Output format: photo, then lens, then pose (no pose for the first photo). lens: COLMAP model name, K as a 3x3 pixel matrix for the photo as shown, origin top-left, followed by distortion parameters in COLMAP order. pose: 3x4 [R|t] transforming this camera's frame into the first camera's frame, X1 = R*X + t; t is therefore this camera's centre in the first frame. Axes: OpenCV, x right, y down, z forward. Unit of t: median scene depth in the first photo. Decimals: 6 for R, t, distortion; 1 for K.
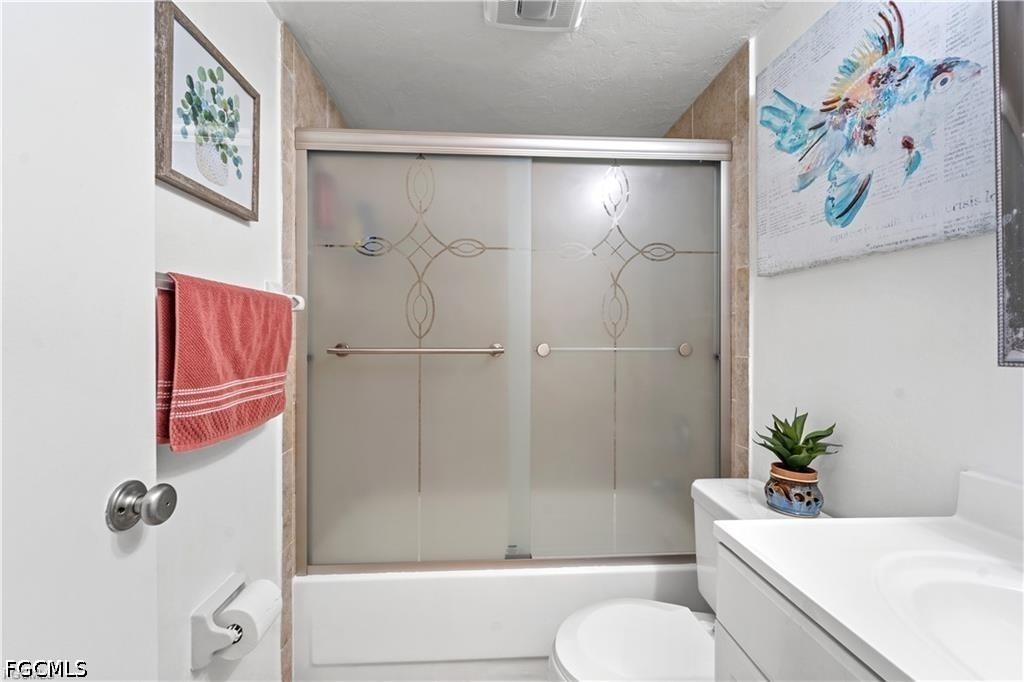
lens RADIAL K [[425.7, 0, 517.9], [0, 425.7, 336.2], [0, 0, 1]] dist [0.000074, -0.000615]
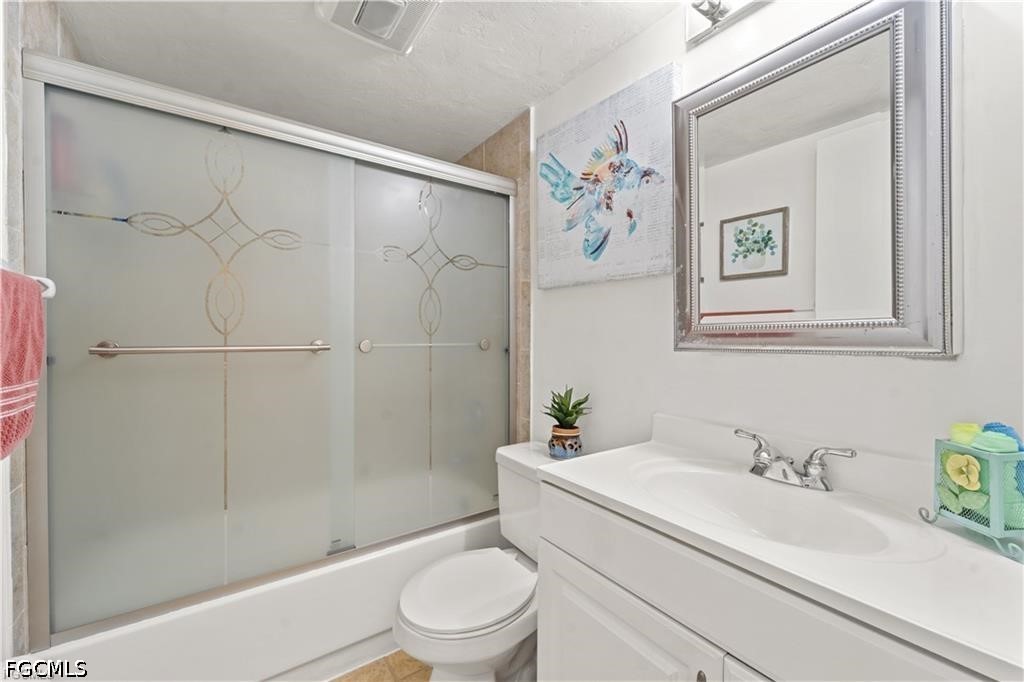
lens RADIAL K [[419.0, 0, 512.8], [0, 419.0, 334.2], [0, 0, 1]] dist [-0.000506, -0.000380]
pose [[0.843695, 0.002788, 0.536815, -0.221688], [-0.004088, 0.999991, 0.001231, -0.000038], [-0.536807, -0.003233, 0.843699, -0.071173]]
